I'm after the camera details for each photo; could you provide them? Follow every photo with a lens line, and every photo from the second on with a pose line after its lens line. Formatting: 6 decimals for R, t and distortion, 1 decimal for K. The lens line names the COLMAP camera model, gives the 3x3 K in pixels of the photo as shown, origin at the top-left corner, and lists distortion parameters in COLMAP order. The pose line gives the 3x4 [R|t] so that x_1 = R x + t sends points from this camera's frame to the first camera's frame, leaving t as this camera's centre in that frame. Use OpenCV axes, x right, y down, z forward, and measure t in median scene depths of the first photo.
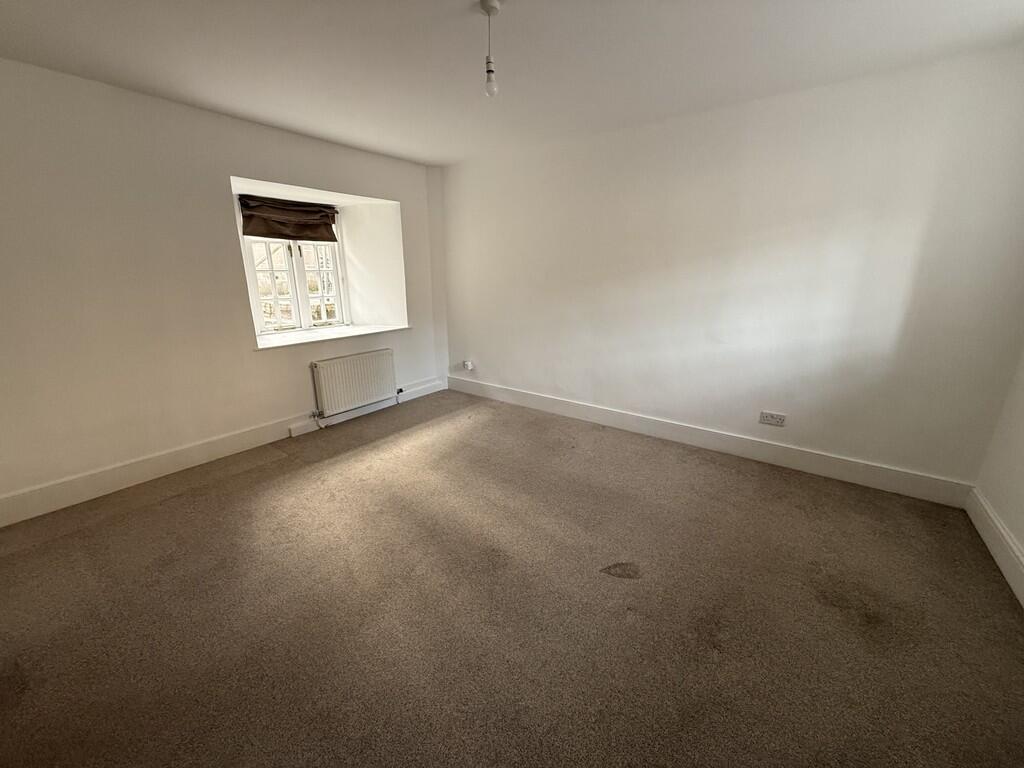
lens RADIAL K [[404.5, 0, 512.0], [0, 404.5, 384.0], [0, 0, 1]] dist [-0.000090, -0.000026]
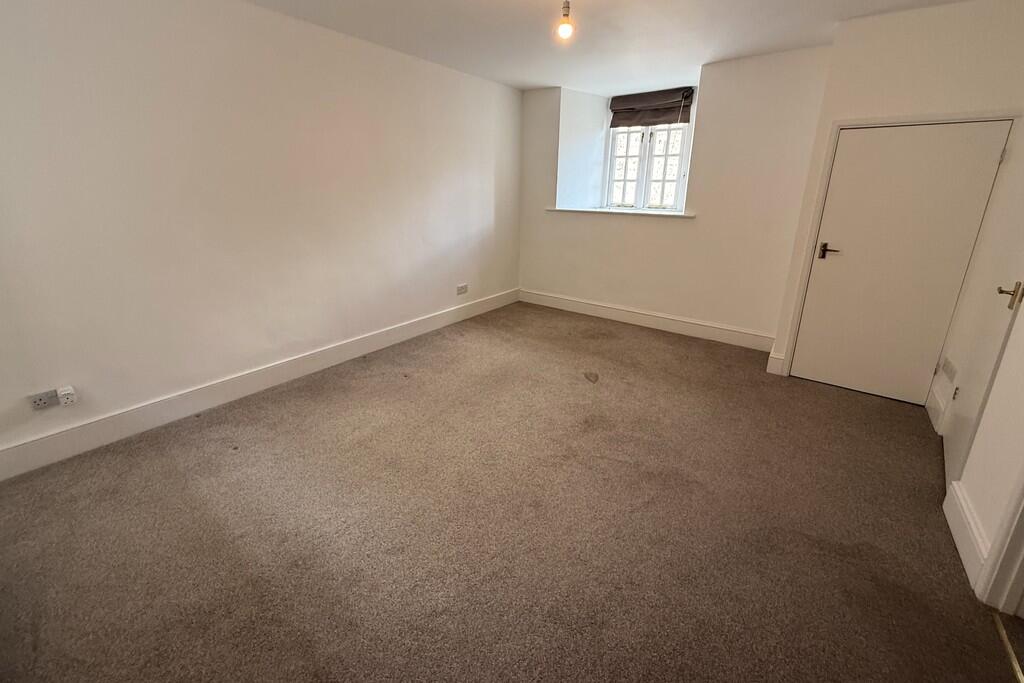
lens RADIAL K [[409.0, 0, 512.0], [0, 409.0, 341.5], [0, 0, 1]] dist [0.000523, 0.000024]
pose [[-0.012750, -0.343838, 0.938942, -0.781739], [0.256798, 0.906397, 0.335407, -0.185491], [-0.966381, 0.245395, 0.076741, 0.766885]]
